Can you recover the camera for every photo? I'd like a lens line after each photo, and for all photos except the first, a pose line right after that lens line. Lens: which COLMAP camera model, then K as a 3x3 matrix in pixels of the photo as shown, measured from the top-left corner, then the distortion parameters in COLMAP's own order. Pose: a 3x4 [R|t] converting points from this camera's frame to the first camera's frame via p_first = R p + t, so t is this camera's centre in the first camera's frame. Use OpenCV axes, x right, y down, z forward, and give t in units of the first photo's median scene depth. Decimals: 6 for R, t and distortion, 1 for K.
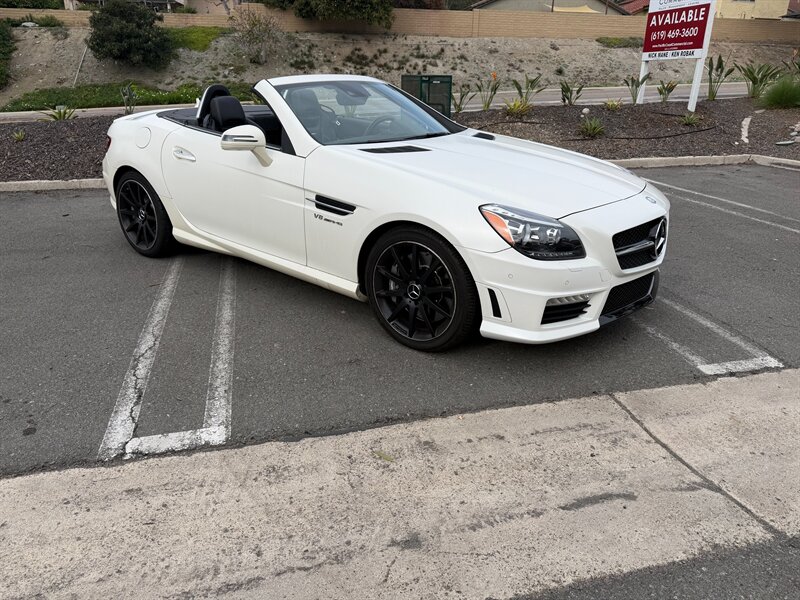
lens RADIAL K [[570.2, 0, 402.3], [0, 570.2, 302.6], [0, 0, 1]] dist [0.008649, -0.027742]
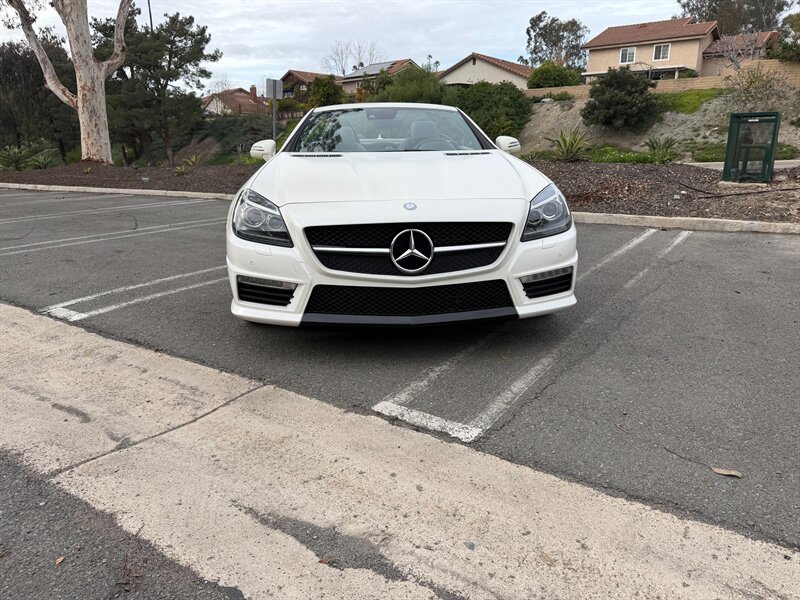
lens RADIAL K [[570.2, 0, 404.0], [0, 570.2, 295.8], [0, 0, 1]] dist [0.008649, -0.027742]
pose [[0.662228, 0.168273, -0.730163, 1.134888], [-0.253518, 0.967305, -0.007006, -0.037984], [0.705111, 0.189749, 0.683237, 0.439657]]
